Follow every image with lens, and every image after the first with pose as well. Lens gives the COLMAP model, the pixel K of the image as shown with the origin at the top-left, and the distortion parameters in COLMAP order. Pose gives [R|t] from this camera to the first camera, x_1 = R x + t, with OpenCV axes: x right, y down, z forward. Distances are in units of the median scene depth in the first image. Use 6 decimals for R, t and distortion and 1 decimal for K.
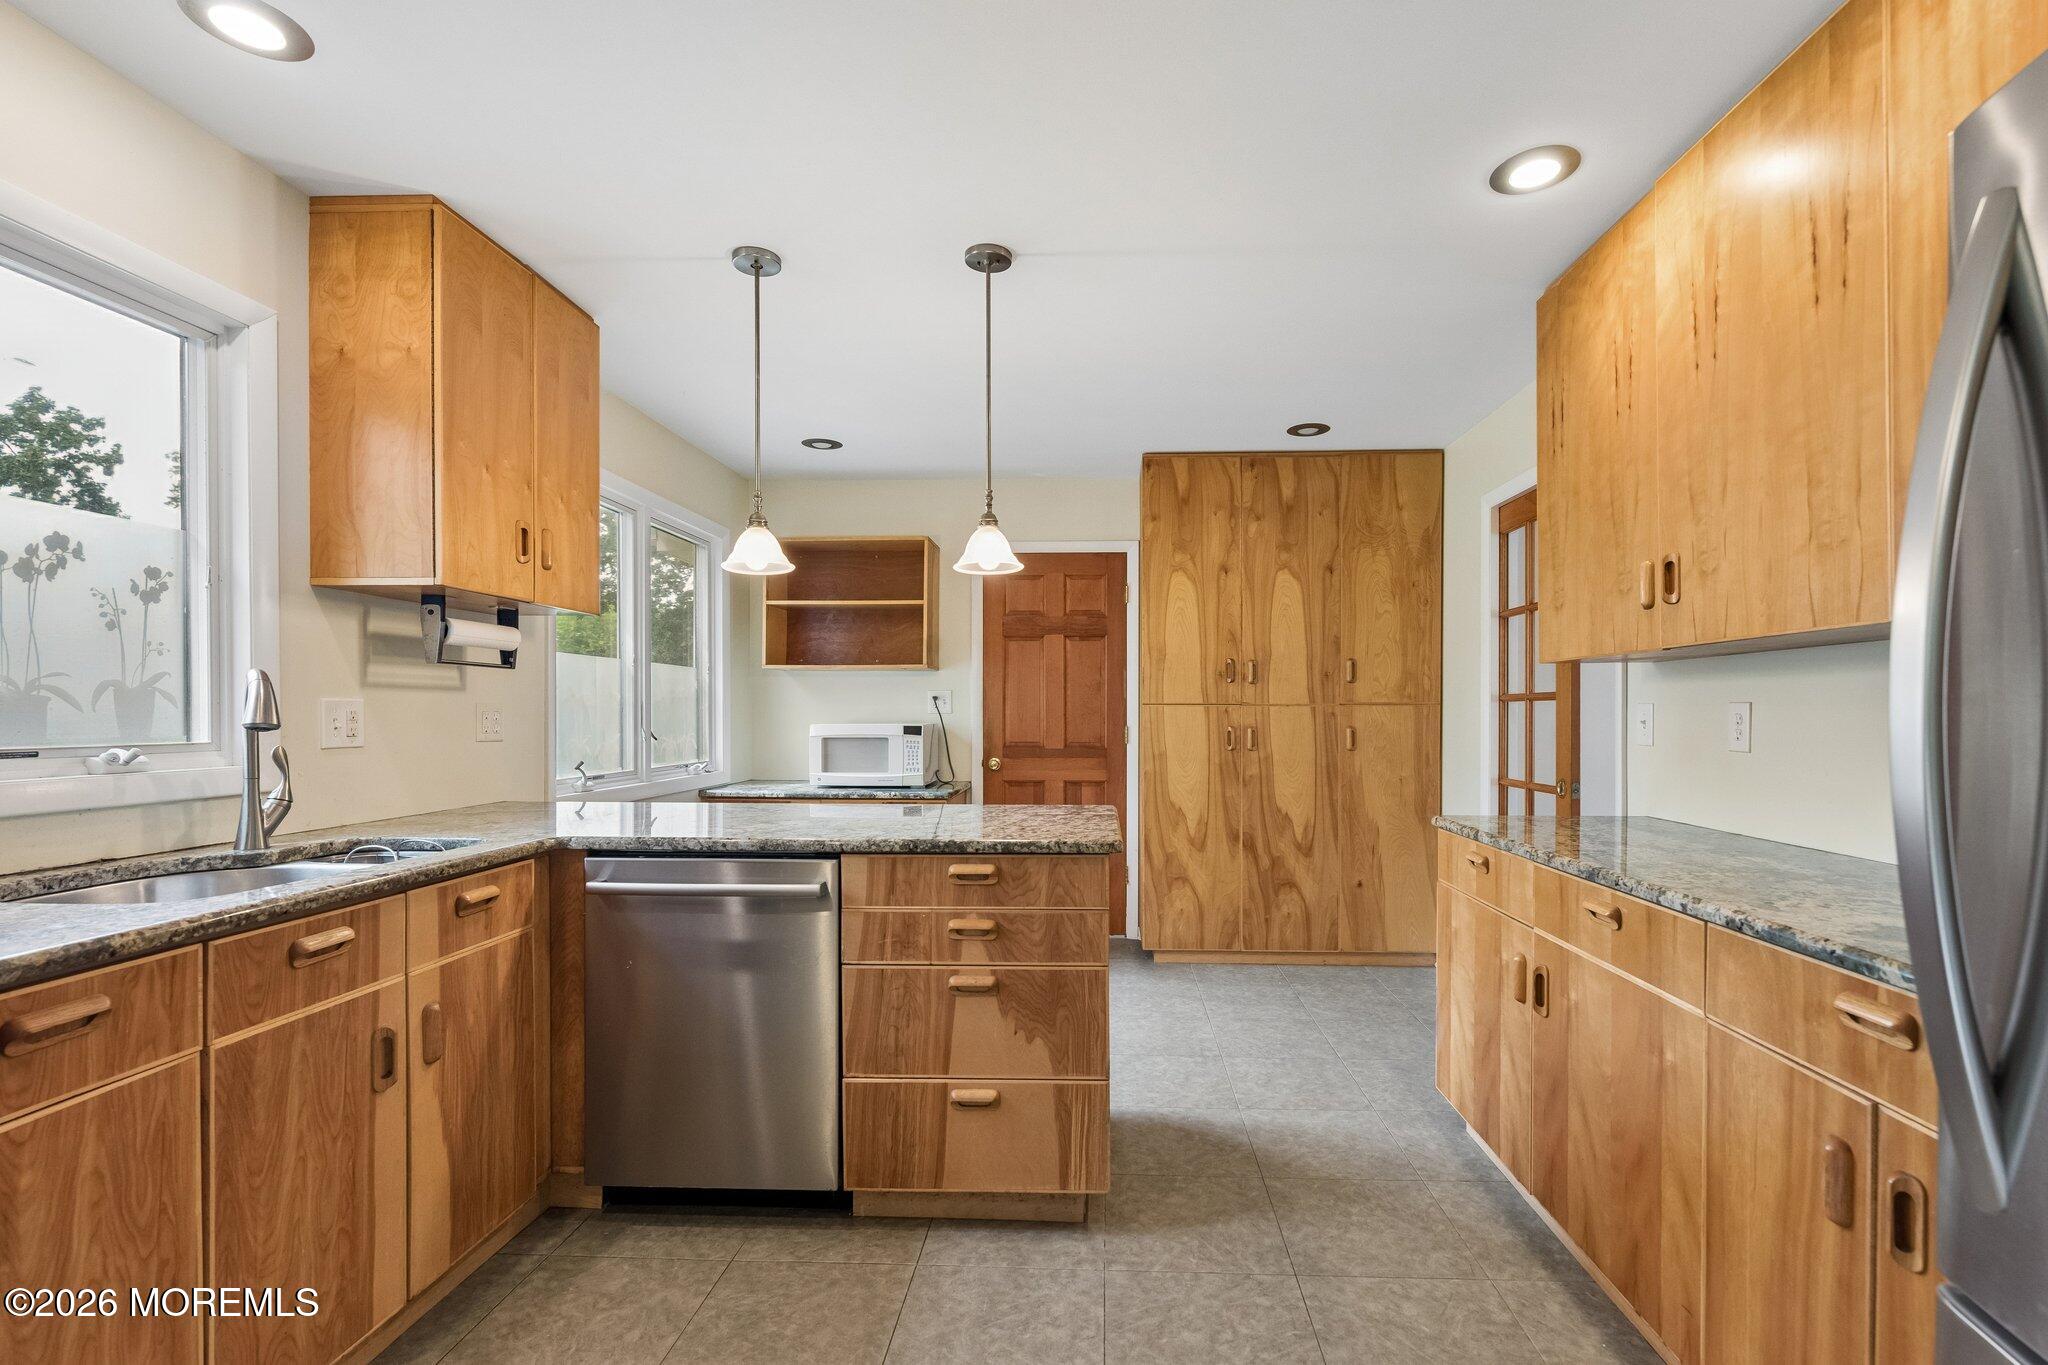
lens RADIAL K [[896.4, 0, 1082.2], [0, 896.4, 688.9], [0, 0, 1]] dist [0.002193, -0.000316]
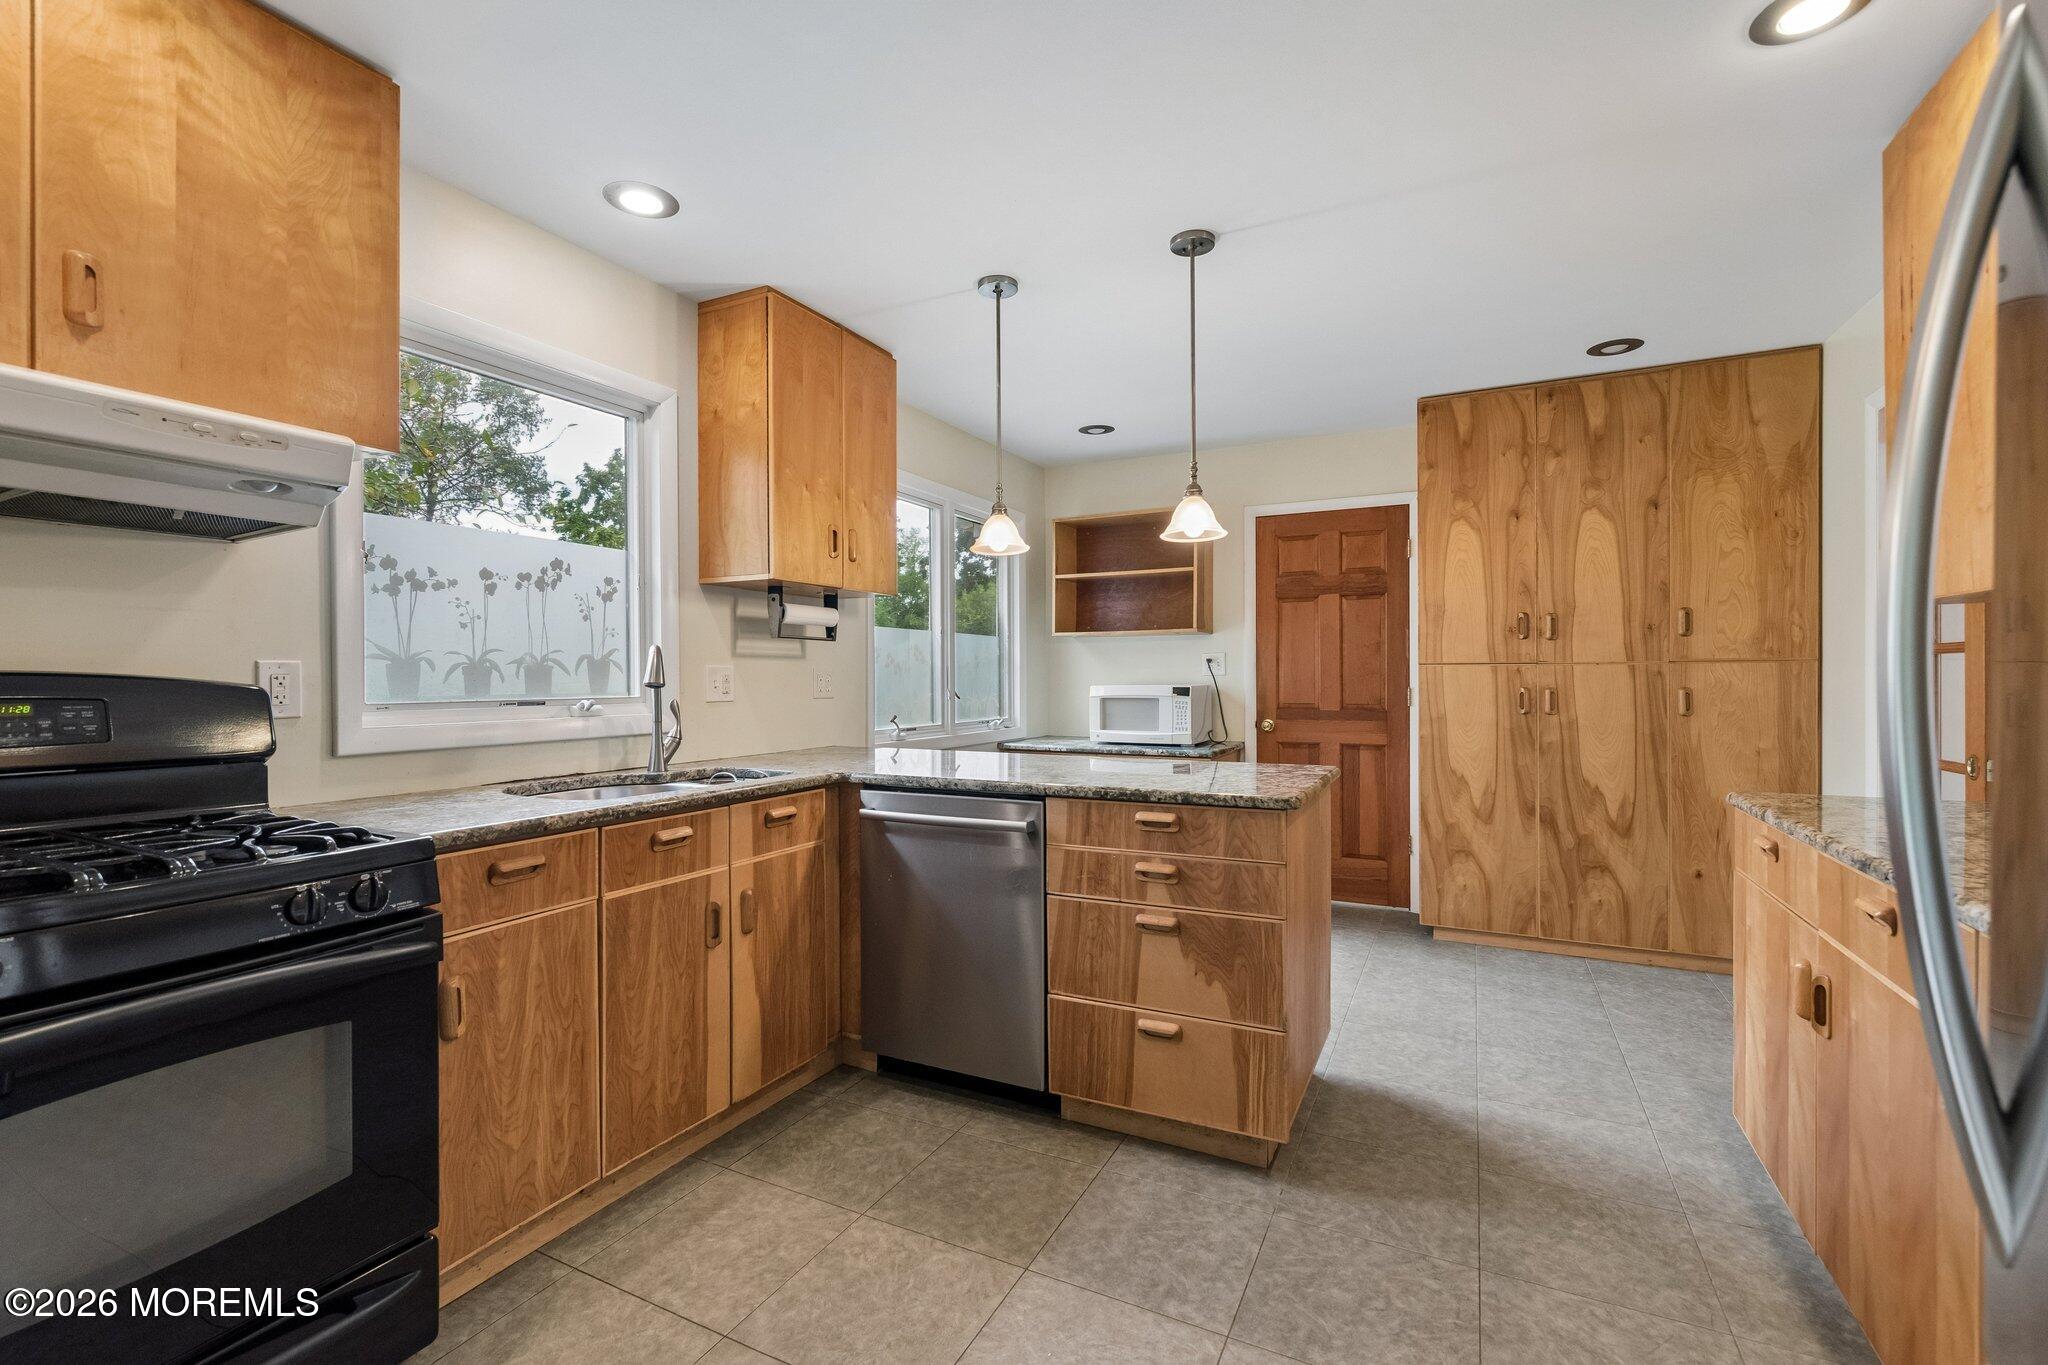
lens RADIAL K [[896.4, 0, 1055.6], [0, 896.4, 646.3], [0, 0, 1]] dist [0.002193, -0.000316]
pose [[0.912224, -0.019383, -0.409233, 0.201647], [0.016258, 0.999806, -0.011114, 0.004978], [0.409369, 0.003485, 0.912362, -0.034665]]
